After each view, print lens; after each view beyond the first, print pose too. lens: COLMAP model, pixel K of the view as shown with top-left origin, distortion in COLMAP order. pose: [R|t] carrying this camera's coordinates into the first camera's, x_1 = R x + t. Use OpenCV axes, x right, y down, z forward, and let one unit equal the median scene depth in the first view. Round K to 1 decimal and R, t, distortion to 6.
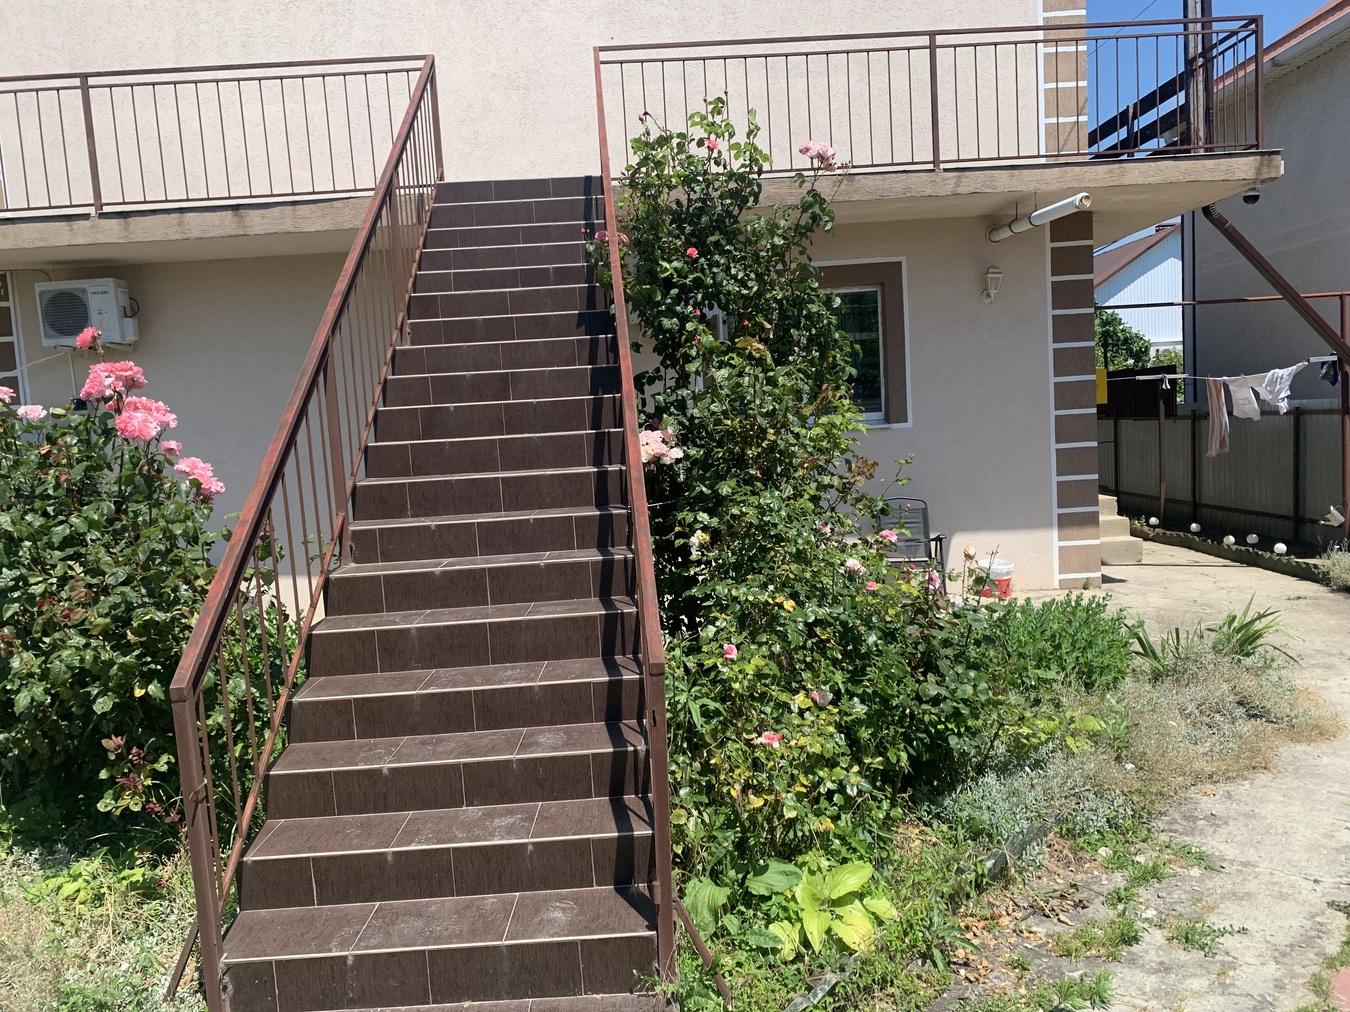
lens RADIAL K [[1019.7, 0, 675.0], [0, 1019.7, 506.0], [0, 0, 1]] dist [0.011362, 0.006492]
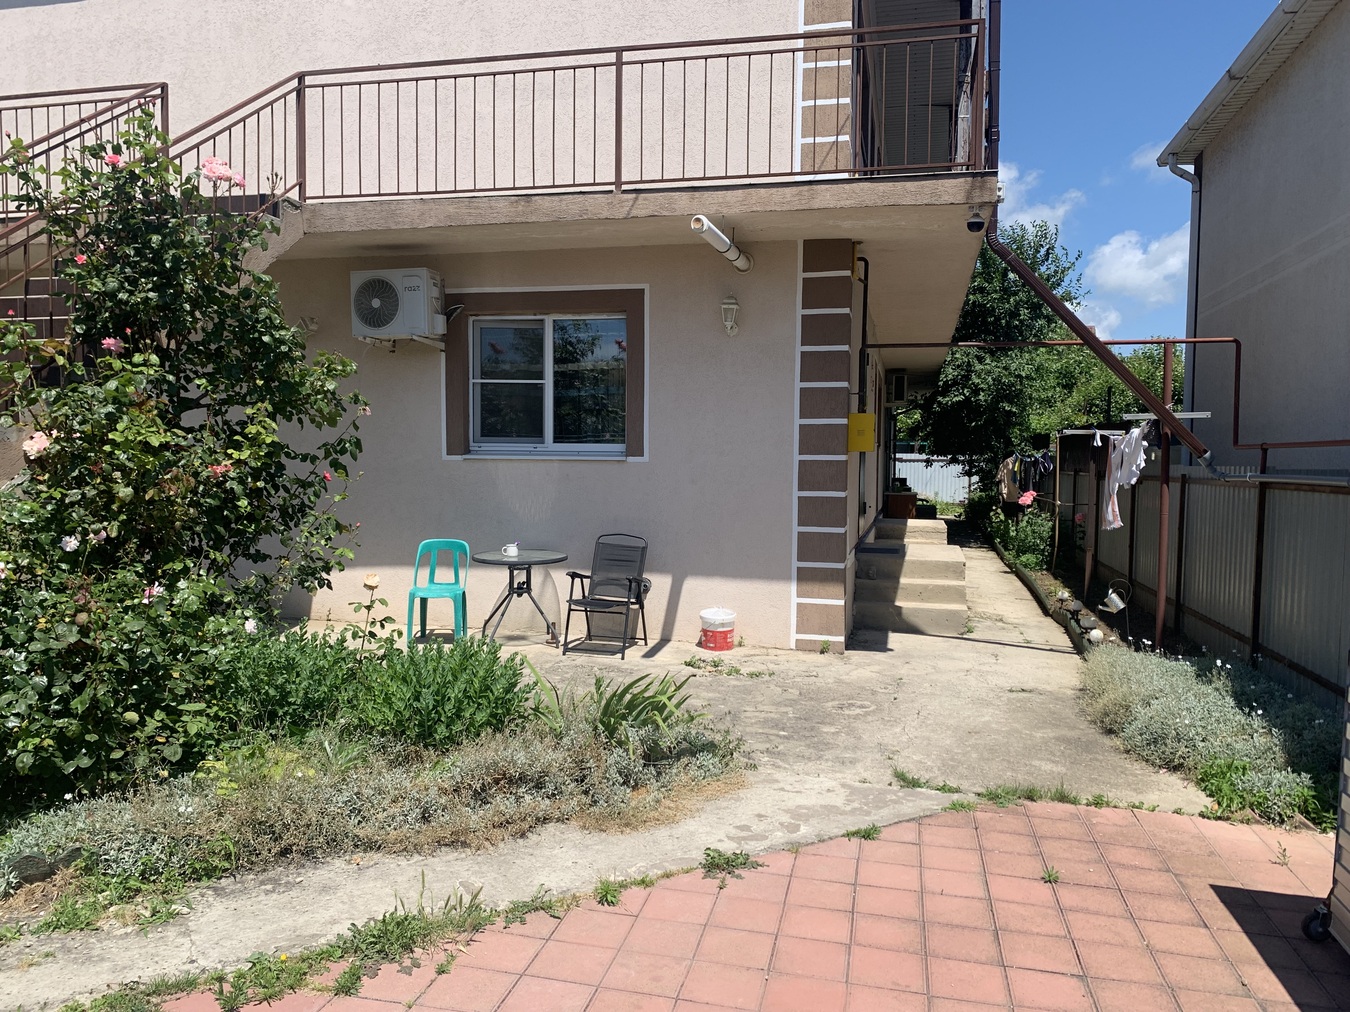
lens RADIAL K [[1013.7, 0, 661.4], [0, 1013.7, 500.5], [0, 0, 1]] dist [0.051503, -0.062991]
pose [[0.965619, 0.078512, -0.247821, 0.552354], [-0.087719, 0.995798, -0.026315, -0.019853], [0.244713, 0.047149, 0.968448, 0.102486]]
